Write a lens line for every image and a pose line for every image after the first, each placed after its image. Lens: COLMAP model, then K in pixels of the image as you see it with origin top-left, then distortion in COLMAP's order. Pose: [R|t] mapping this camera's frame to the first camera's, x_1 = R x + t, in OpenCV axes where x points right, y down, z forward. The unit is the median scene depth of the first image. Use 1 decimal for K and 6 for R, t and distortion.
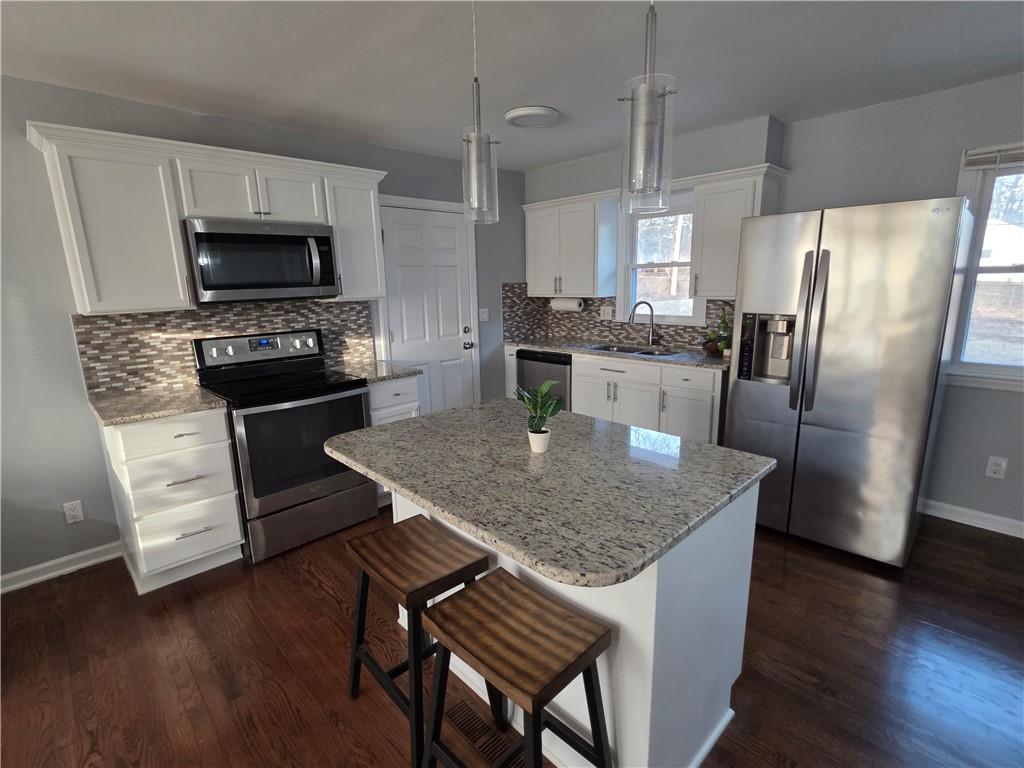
lens RADIAL K [[489.7, 0, 511.4], [0, 489.7, 382.4], [0, 0, 1]] dist [-0.001534, 0.003184]
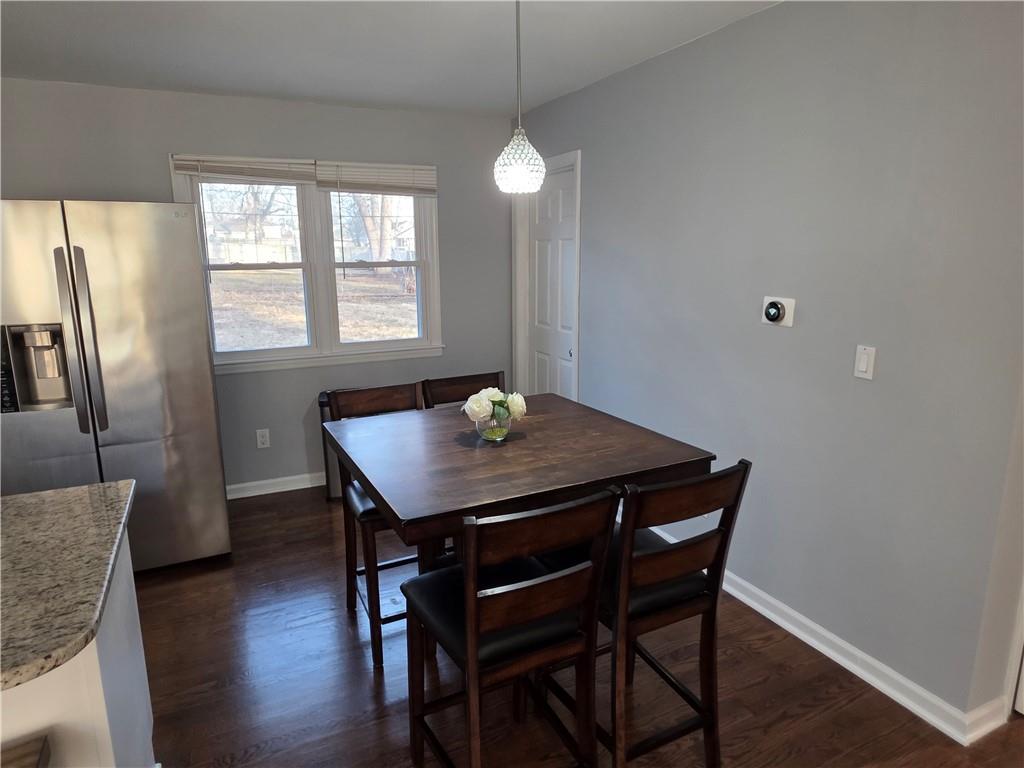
lens RADIAL K [[630.9, 0, 506.3], [0, 630.9, 386.7], [0, 0, 1]] dist [-0.002738, -0.002750]
pose [[0.320806, -0.180057, 0.929872, -0.189649], [0.196849, 0.973001, 0.120496, -0.011351], [-0.926463, 0.144388, 0.347589, -0.060162]]
